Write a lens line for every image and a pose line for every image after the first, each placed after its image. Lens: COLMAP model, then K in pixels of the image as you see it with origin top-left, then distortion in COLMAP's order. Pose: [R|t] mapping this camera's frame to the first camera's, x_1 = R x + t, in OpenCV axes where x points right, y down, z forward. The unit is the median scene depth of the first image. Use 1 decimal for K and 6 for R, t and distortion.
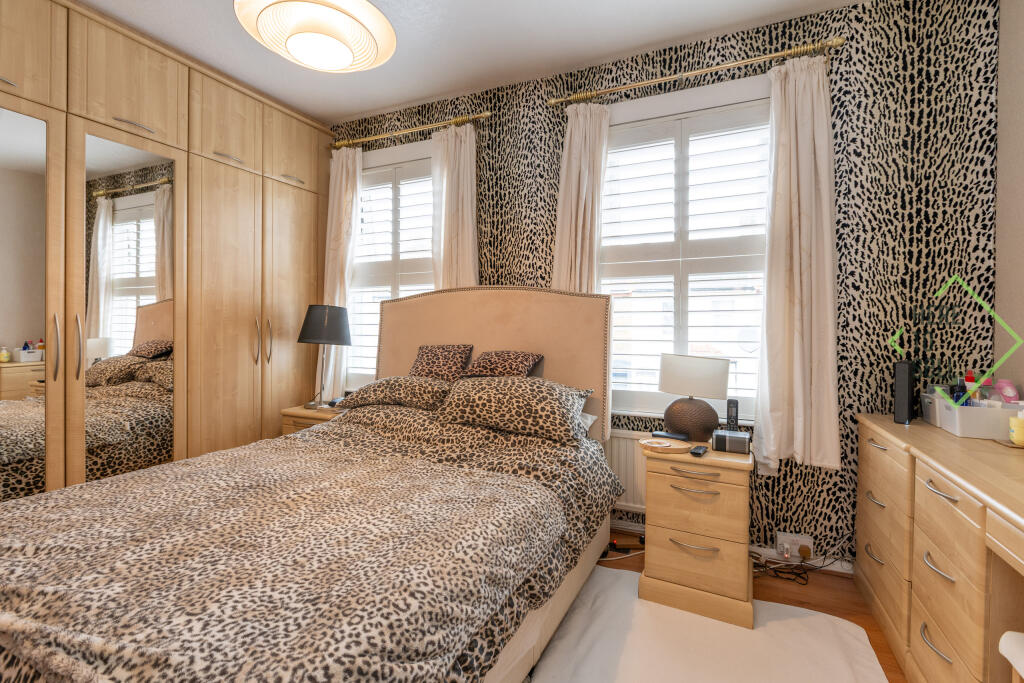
lens RADIAL K [[460.3, 0, 514.5], [0, 460.3, 328.2], [0, 0, 1]] dist [-0.000762, -0.000015]
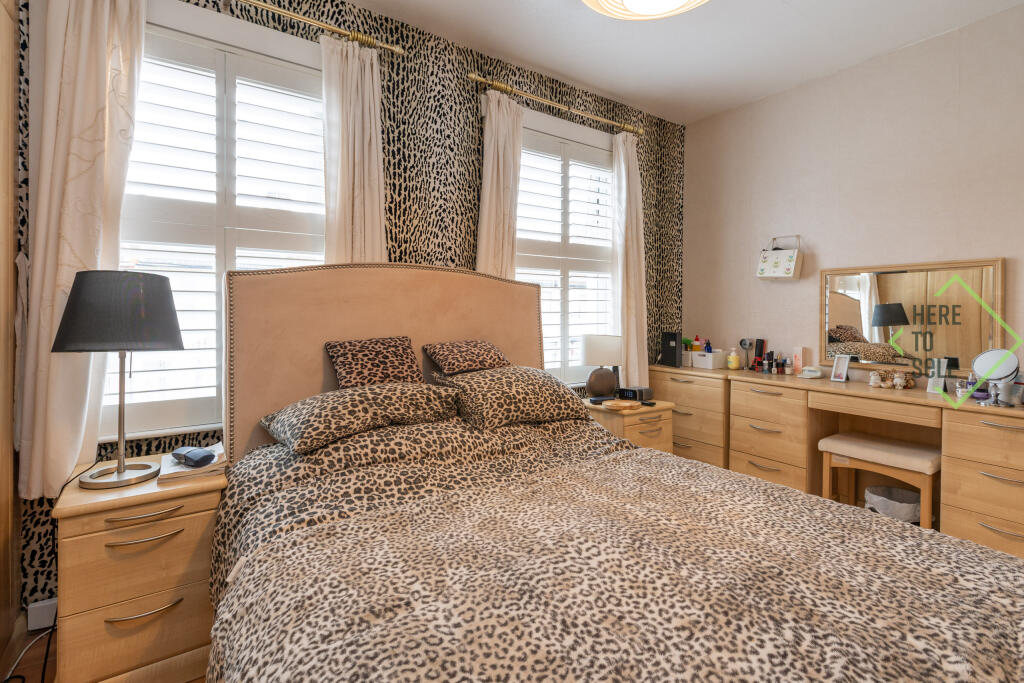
lens RADIAL K [[468.2, 0, 514.1], [0, 468.2, 315.1], [0, 0, 1]] dist [0.000819, 0.000039]
pose [[0.511319, -0.018891, 0.859184, -0.685132], [-0.005168, 0.999673, 0.025055, -0.022429], [-0.859376, -0.017251, 0.511054, 0.405629]]
